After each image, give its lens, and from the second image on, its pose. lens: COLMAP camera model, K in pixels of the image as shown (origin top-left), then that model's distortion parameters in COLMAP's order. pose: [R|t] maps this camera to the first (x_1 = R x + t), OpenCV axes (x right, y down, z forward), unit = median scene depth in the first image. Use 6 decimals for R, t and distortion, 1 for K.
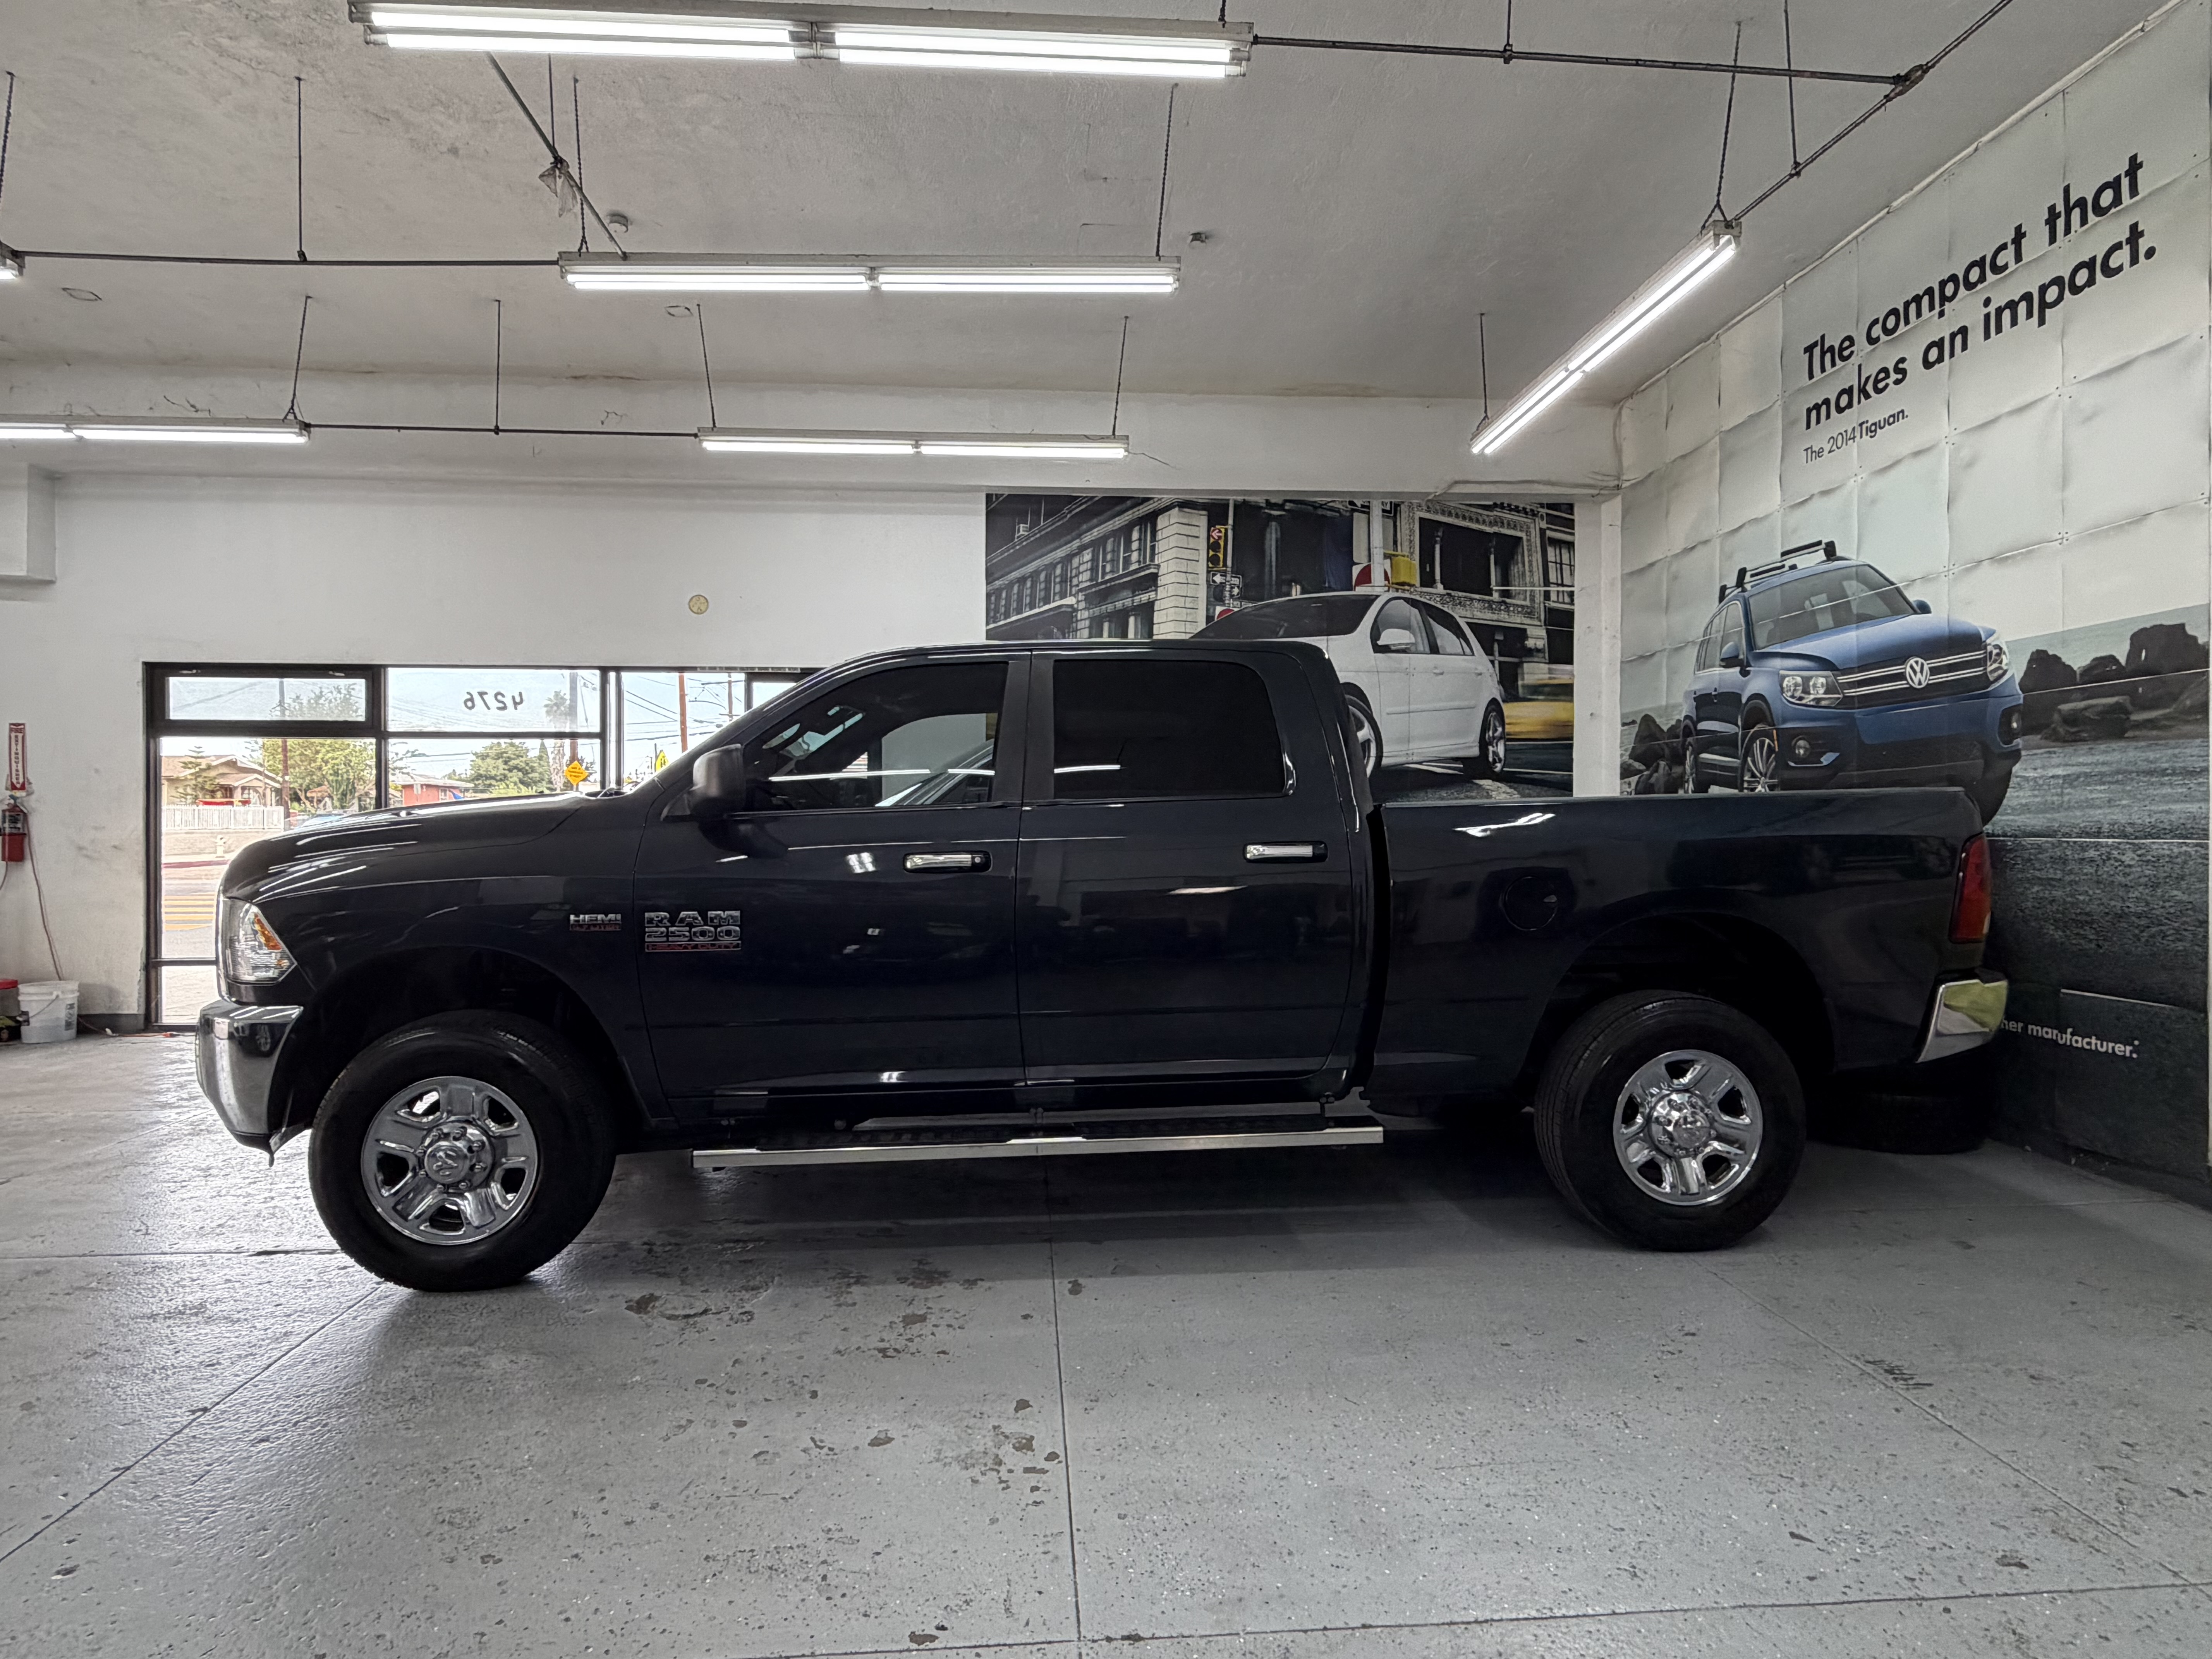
lens RADIAL K [[1173.7, 0, 1095.6], [0, 1173.7, 828.9], [0, 0, 1]] dist [0.005704, -0.002560]
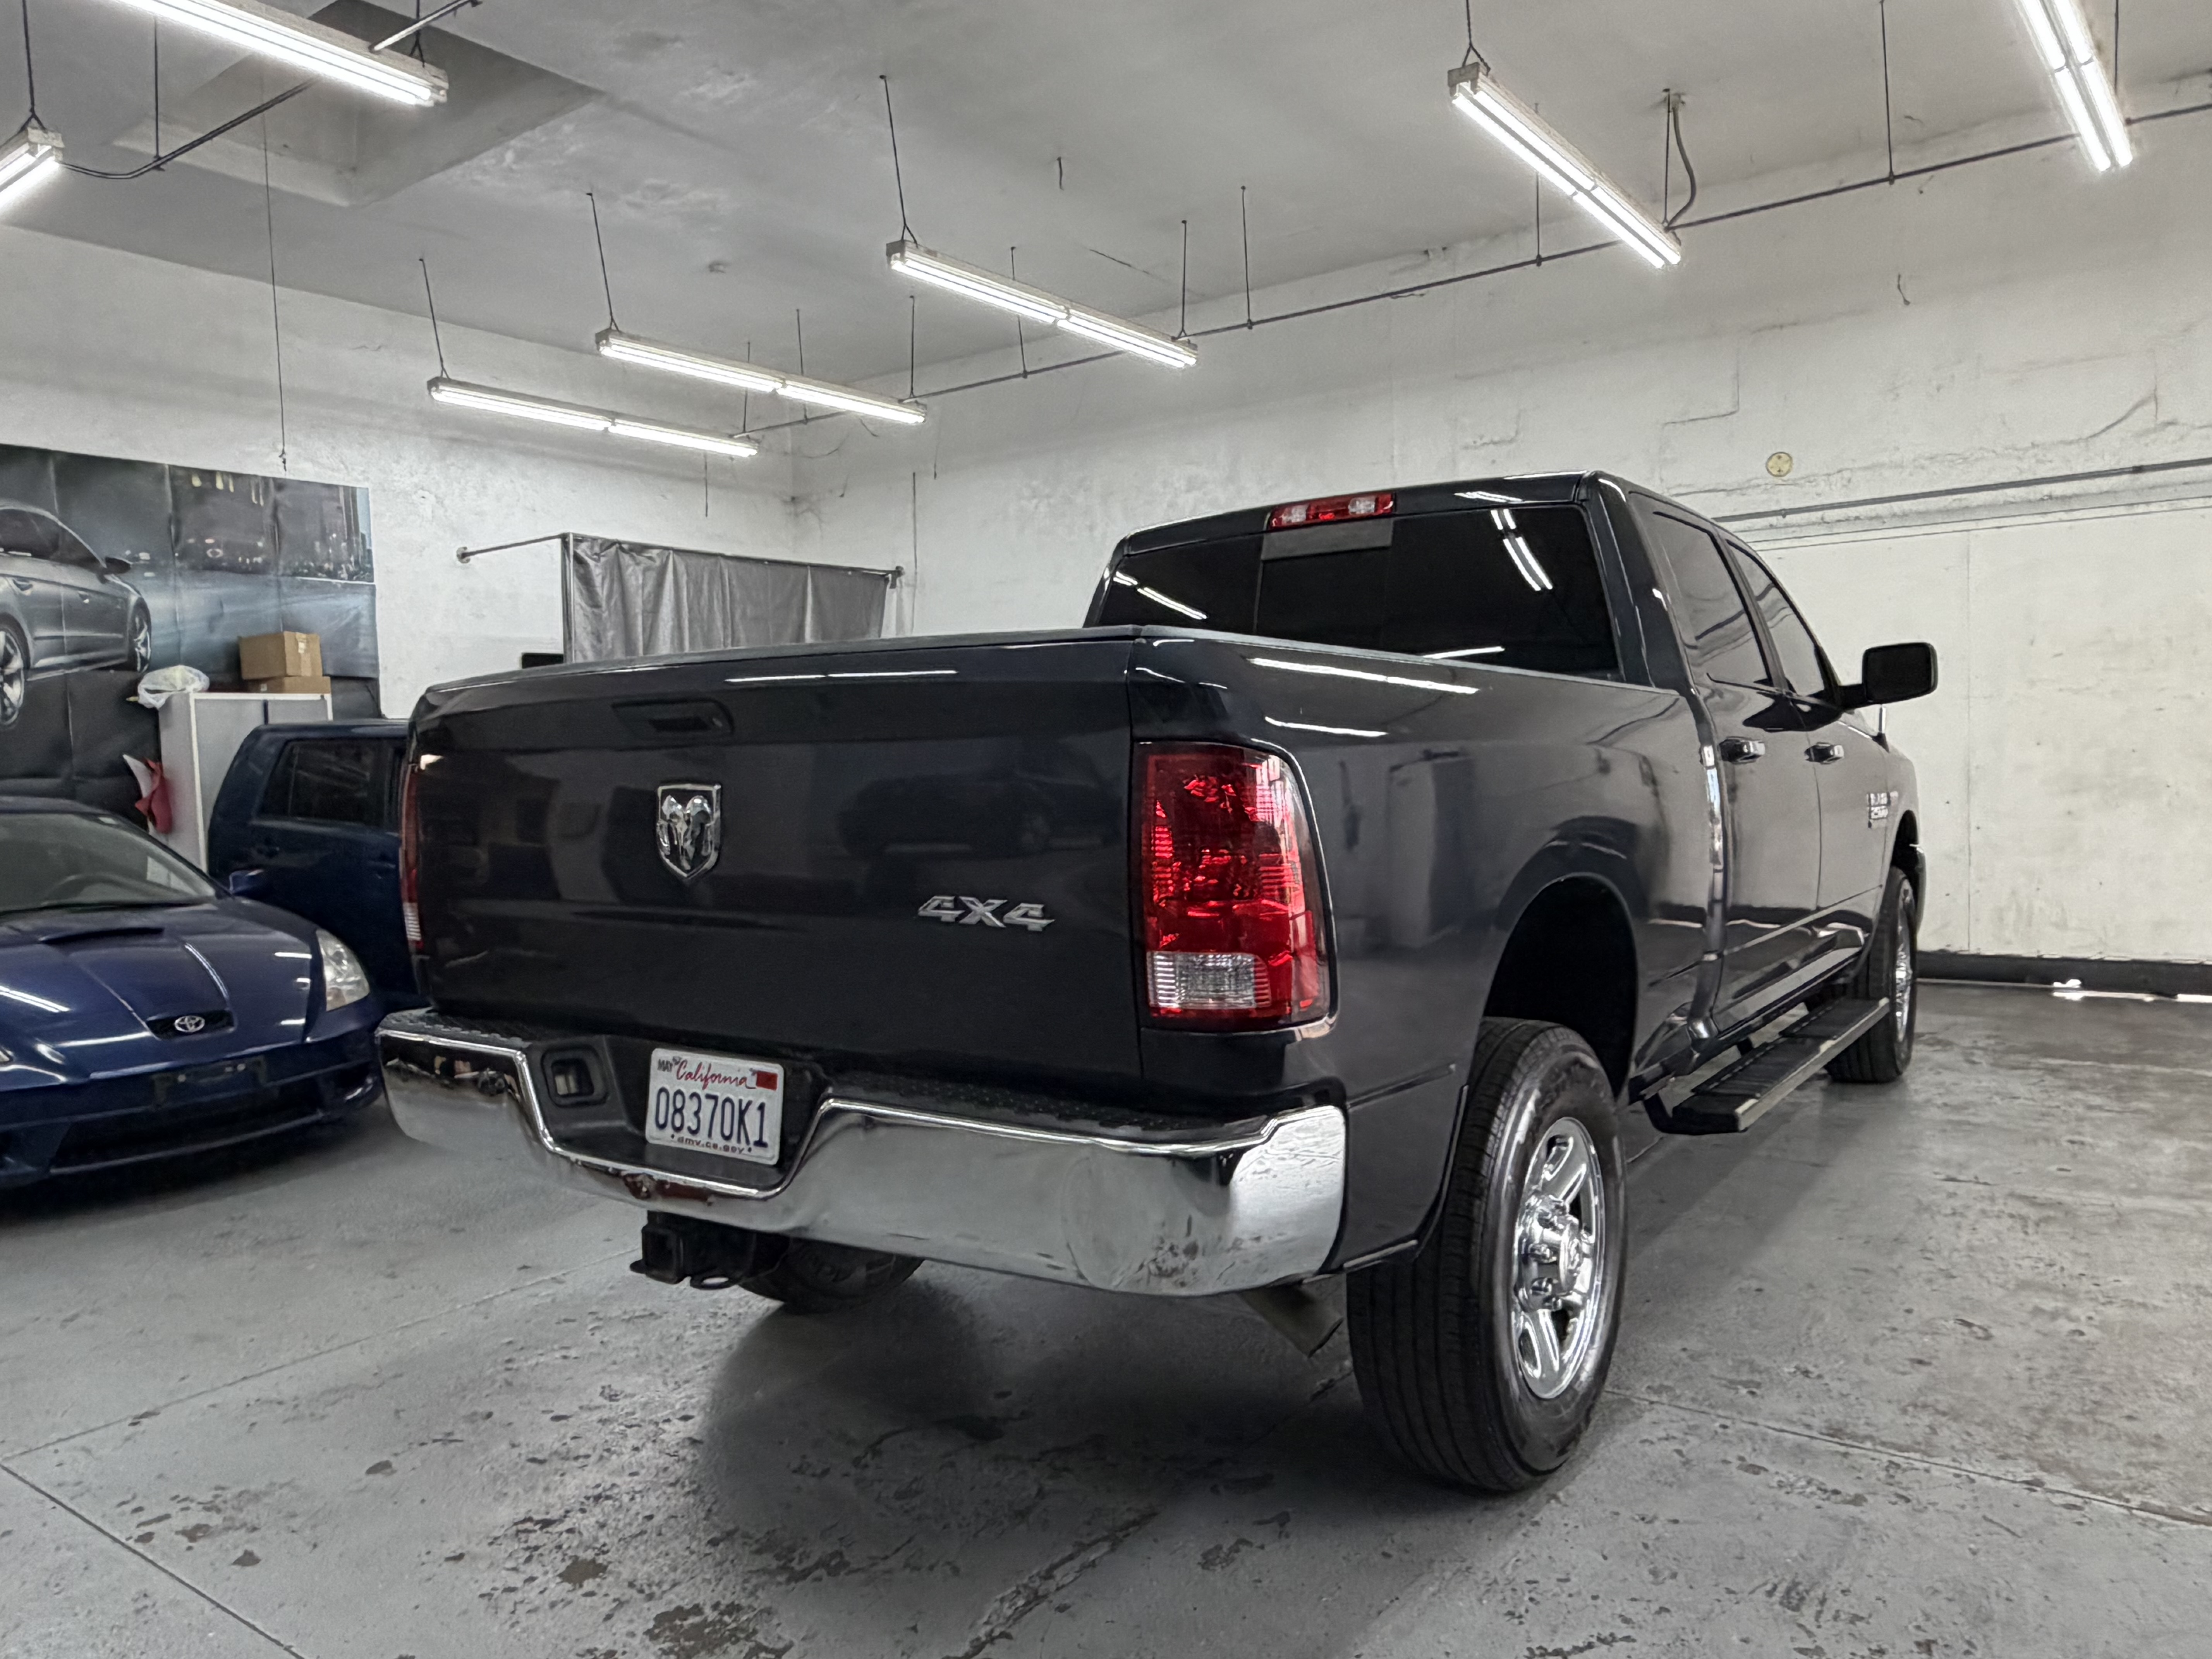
lens RADIAL K [[1548.1, 0, 1094.8], [0, 1548.1, 836.1], [0, 0, 1]] dist [0.009666, -0.010931]
pose [[-0.639521, 0.064655, -0.766050, 0.120086], [0.028486, 0.997766, 0.060431, 0.000969], [0.768246, 0.016825, -0.639934, 0.784971]]
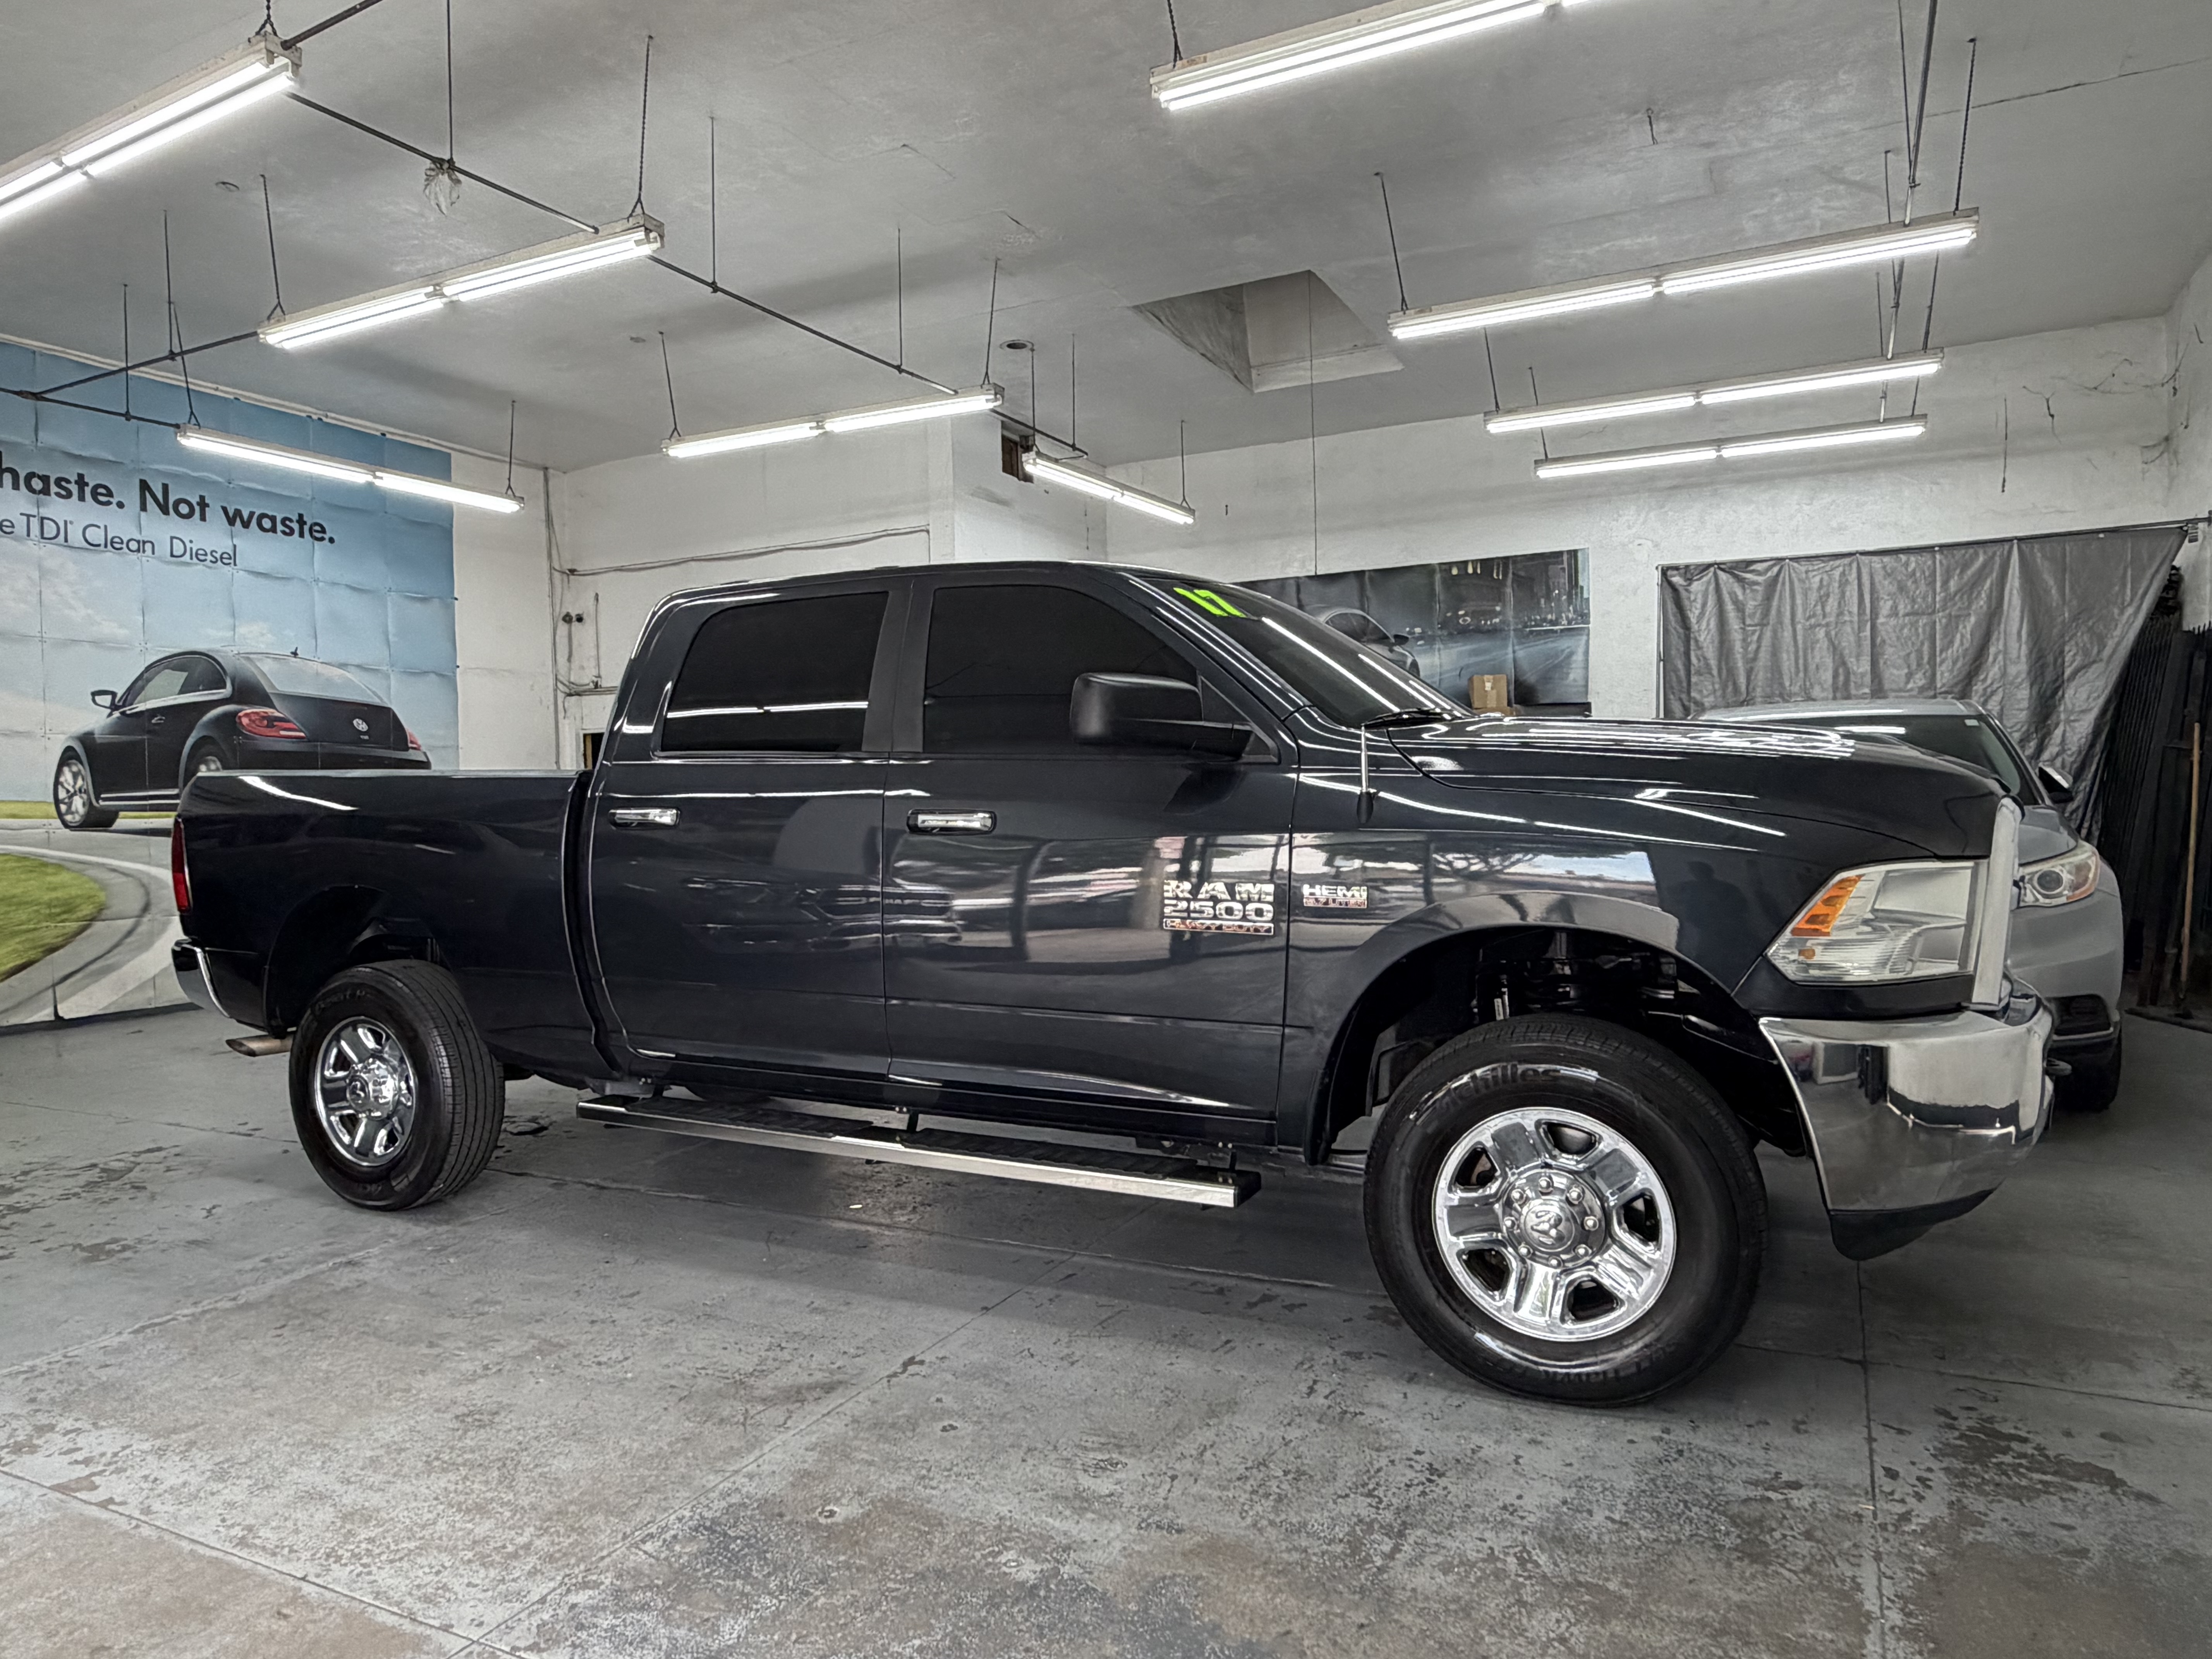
lens RADIAL K [[1437.7, 0, 1124.8], [0, 1437.7, 820.1], [0, 0, 1]] dist [-0.000085, 0.003207]
pose [[-0.861902, 0.013676, 0.506891, -0.916593], [0.029713, 0.999281, 0.023563, 0.002184], [-0.506204, 0.035370, -0.861688, 1.024576]]
